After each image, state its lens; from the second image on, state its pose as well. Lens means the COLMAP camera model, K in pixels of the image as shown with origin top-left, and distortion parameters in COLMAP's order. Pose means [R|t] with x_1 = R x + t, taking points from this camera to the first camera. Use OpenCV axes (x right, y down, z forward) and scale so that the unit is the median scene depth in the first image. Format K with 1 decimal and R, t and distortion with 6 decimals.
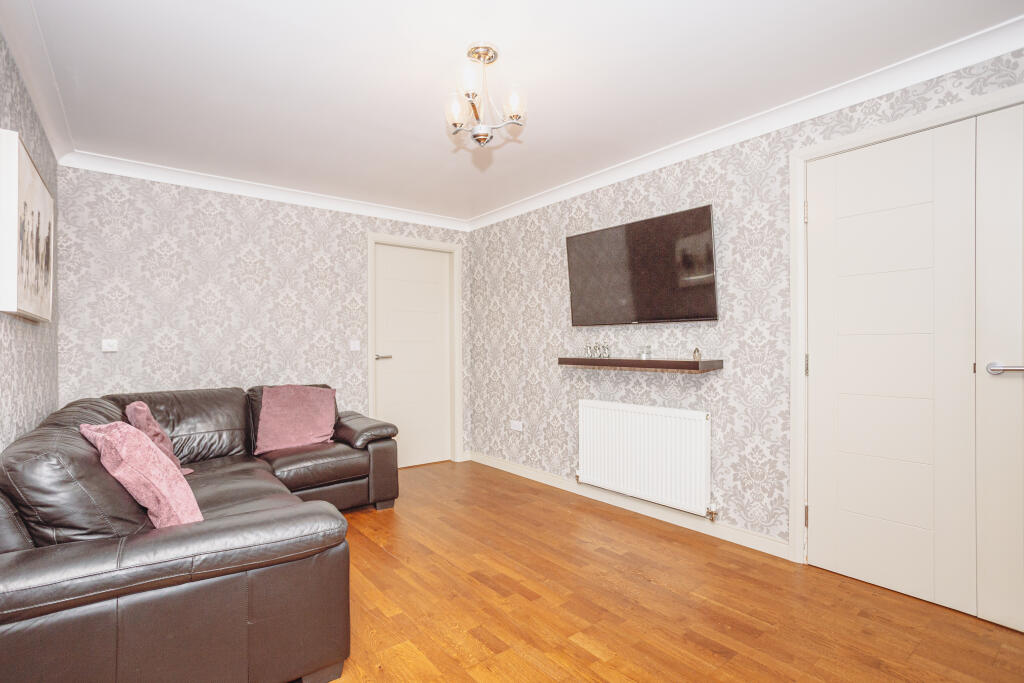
lens RADIAL K [[499.5, 0, 506.5], [0, 499.5, 346.8], [0, 0, 1]] dist [-0.041427, 0.019710]
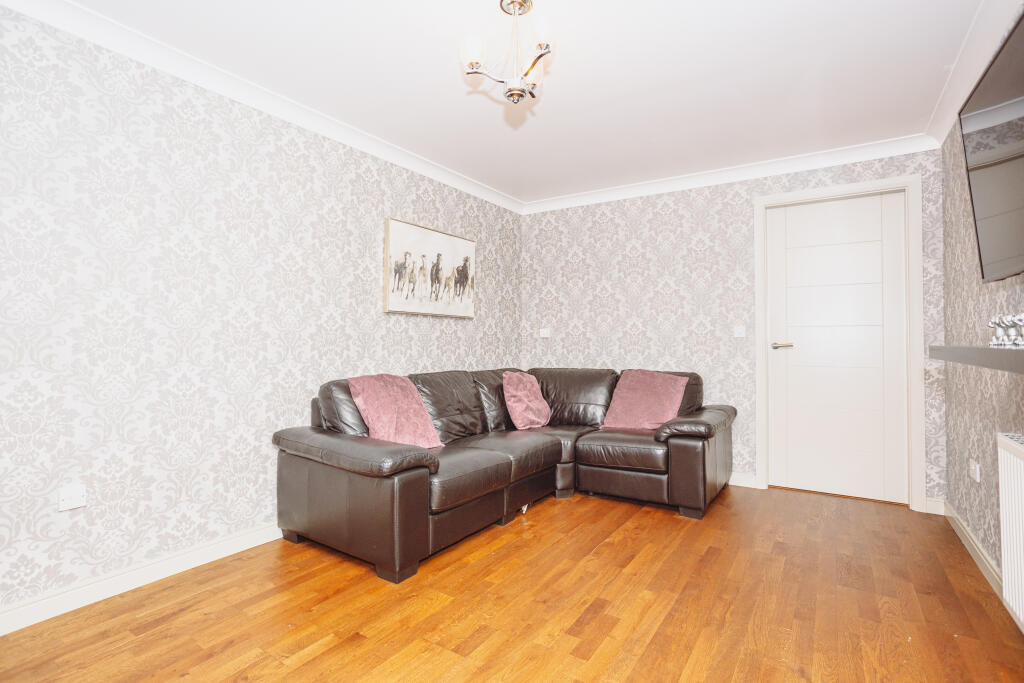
lens RADIAL K [[499.5, 0, 504.4], [0, 499.5, 336.1], [0, 0, 1]] dist [-0.041427, 0.019710]
pose [[0.316008, 0.003075, -0.948751, 0.434945], [0.009146, 0.999938, 0.006287, -0.004104], [0.948712, -0.010664, 0.315961, 0.367203]]
